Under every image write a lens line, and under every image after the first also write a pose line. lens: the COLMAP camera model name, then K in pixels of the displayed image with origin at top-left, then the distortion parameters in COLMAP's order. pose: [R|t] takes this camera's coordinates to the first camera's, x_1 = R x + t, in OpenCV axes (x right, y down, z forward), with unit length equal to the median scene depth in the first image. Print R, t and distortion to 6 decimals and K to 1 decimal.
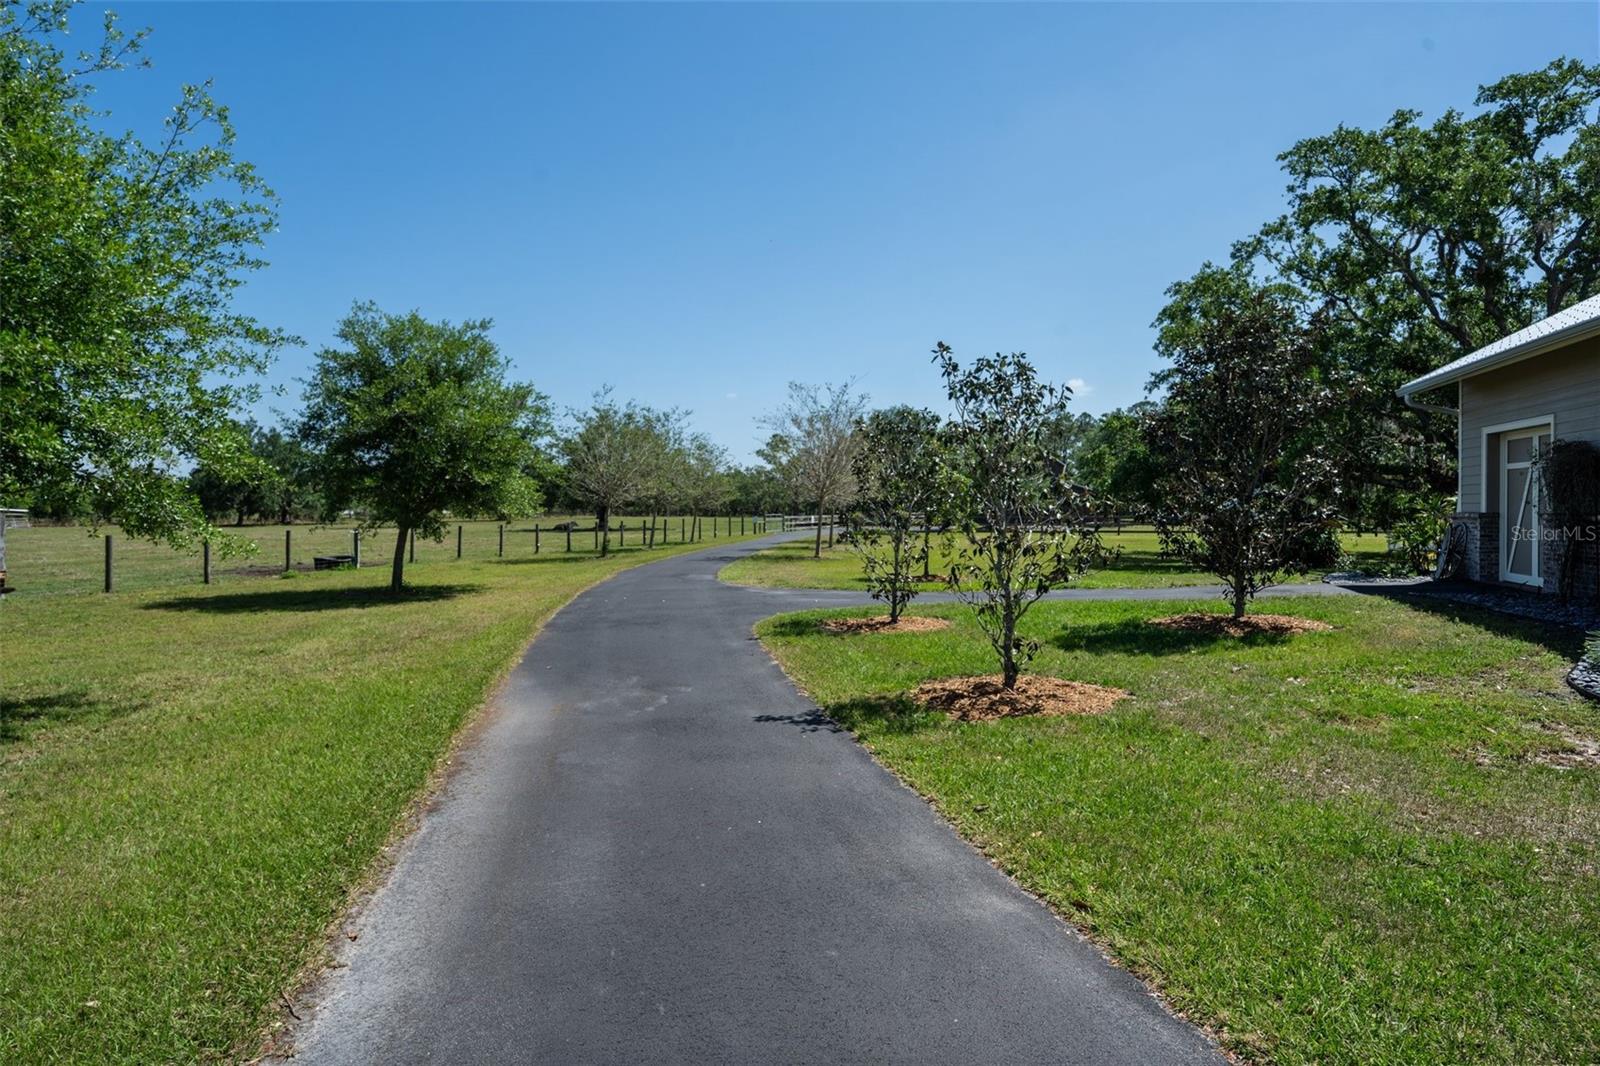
lens RADIAL K [[872.5, 0, 800.6], [0, 872.5, 526.7], [0, 0, 1]] dist [-0.002045, -0.000655]
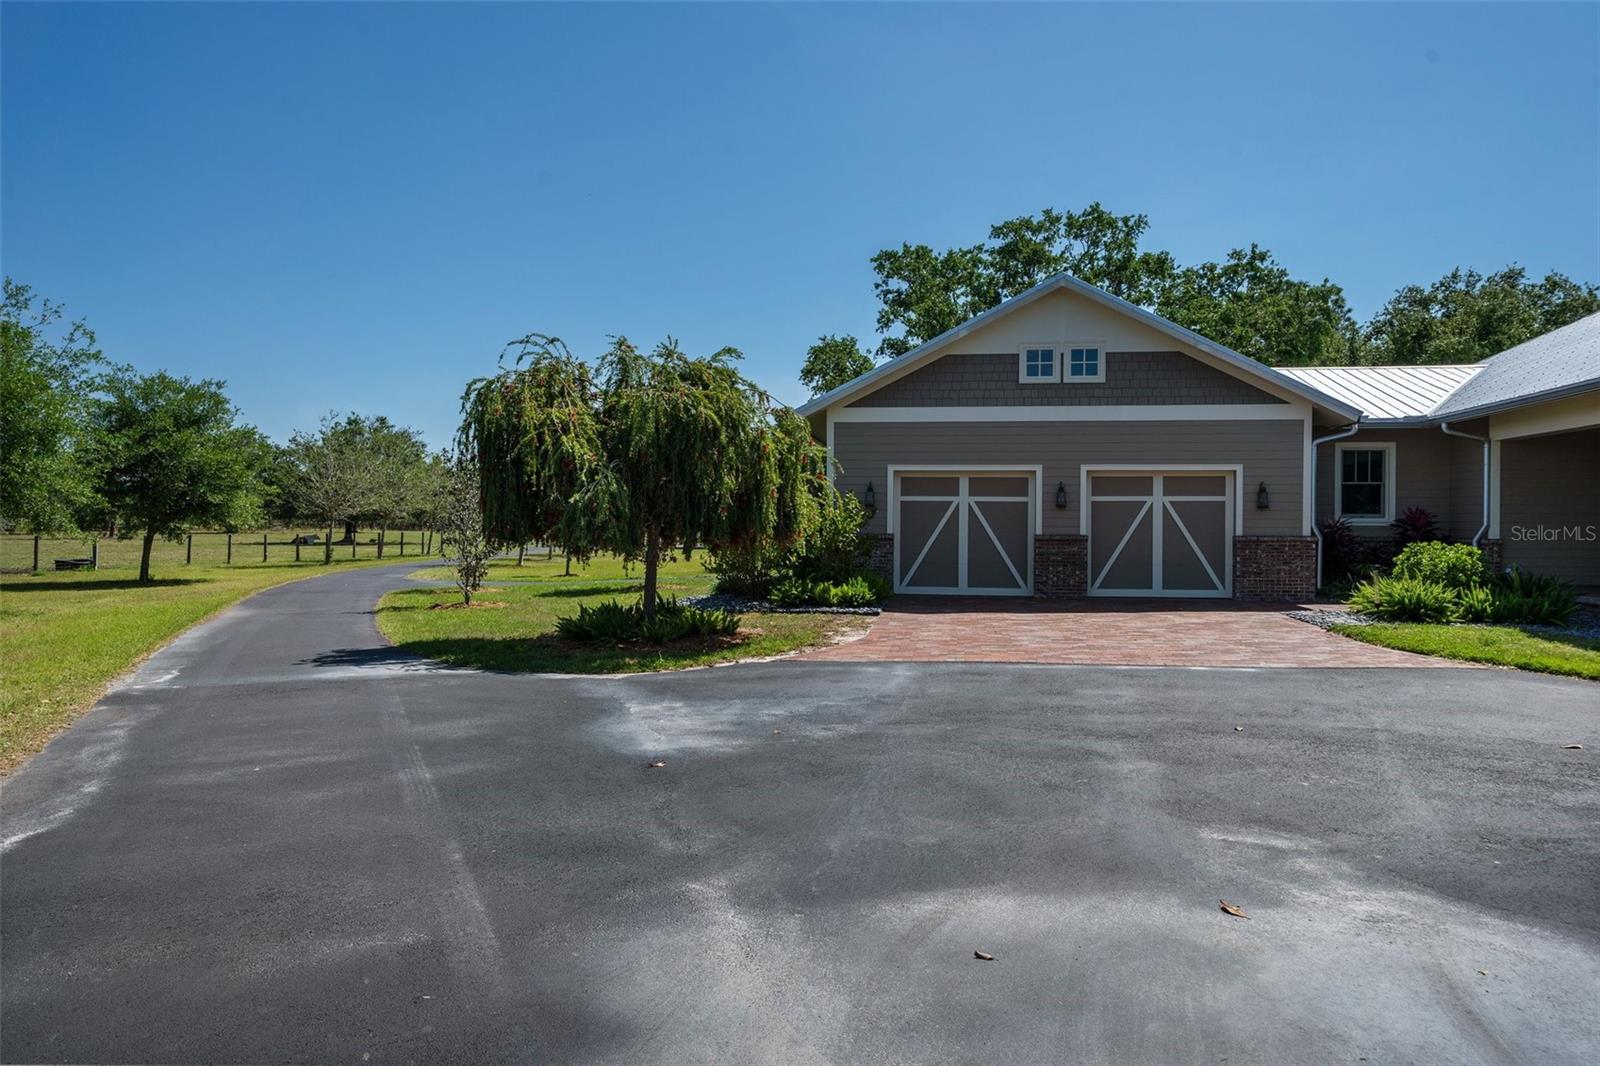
lens RADIAL K [[1112.6, 0, 800.2], [0, 1112.6, 532.7], [0, 0, 1]] dist [0.002066, 0.001827]
pose [[0.989663, 0.015720, 0.142549, 0.276378], [-0.013766, 0.999797, -0.014680, 0.010457], [-0.142751, 0.012566, 0.989679, -0.802943]]
